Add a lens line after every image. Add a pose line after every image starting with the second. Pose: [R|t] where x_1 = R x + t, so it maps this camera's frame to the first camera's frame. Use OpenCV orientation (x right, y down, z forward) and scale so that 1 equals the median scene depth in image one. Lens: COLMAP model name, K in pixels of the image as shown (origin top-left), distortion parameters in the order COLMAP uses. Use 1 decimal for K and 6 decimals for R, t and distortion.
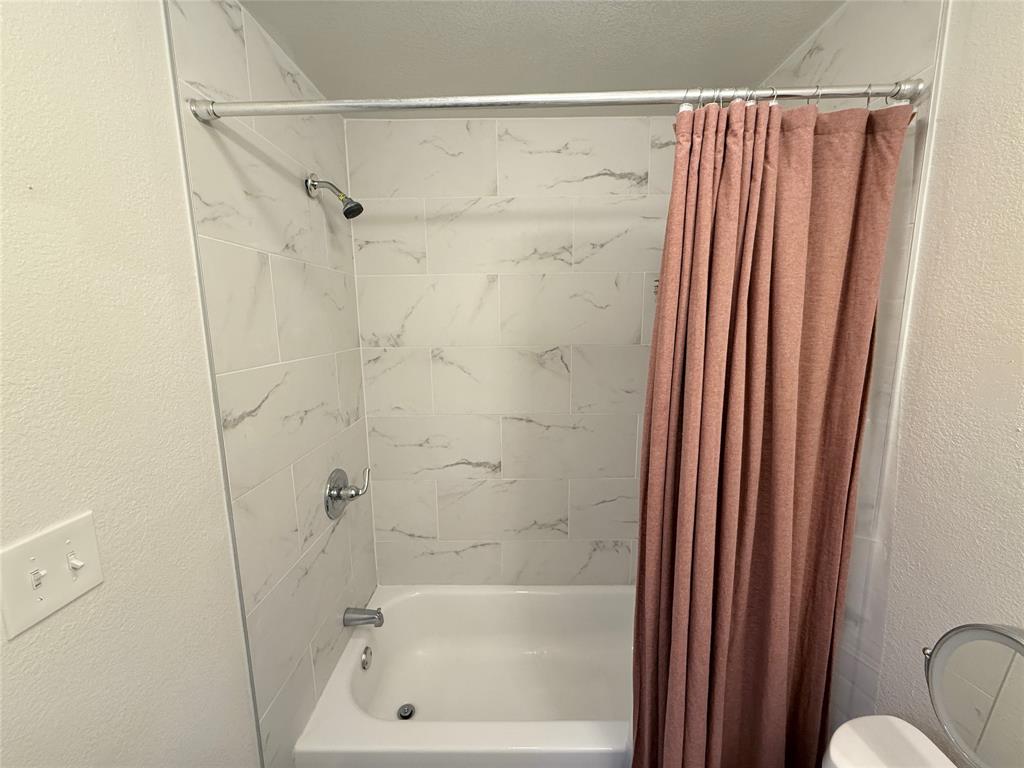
lens RADIAL K [[408.9, 0, 512.2], [0, 408.9, 382.7], [0, 0, 1]] dist [-0.002642, 0.000859]
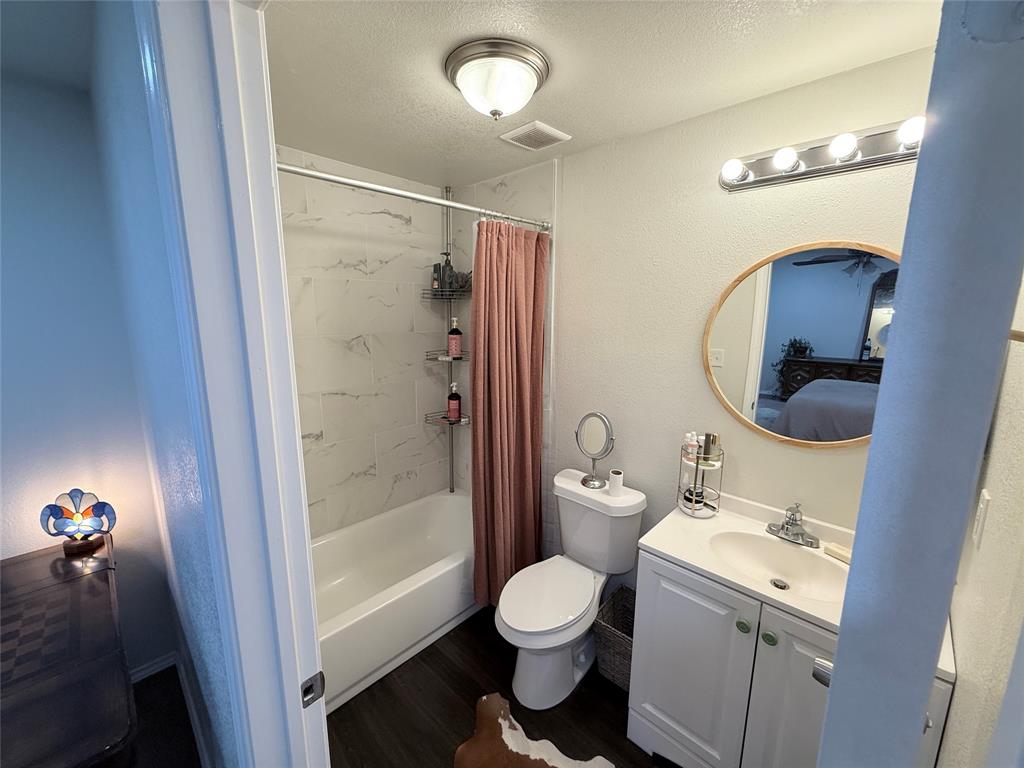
lens RADIAL K [[408.9, 0, 511.2], [0, 408.9, 384.1], [0, 0, 1]] dist [-0.002642, 0.000859]
pose [[0.683612, -0.117120, 0.720387, -0.571028], [0.100233, 0.992754, 0.066286, 0.033943], [-0.722930, 0.026893, 0.690397, -0.288637]]
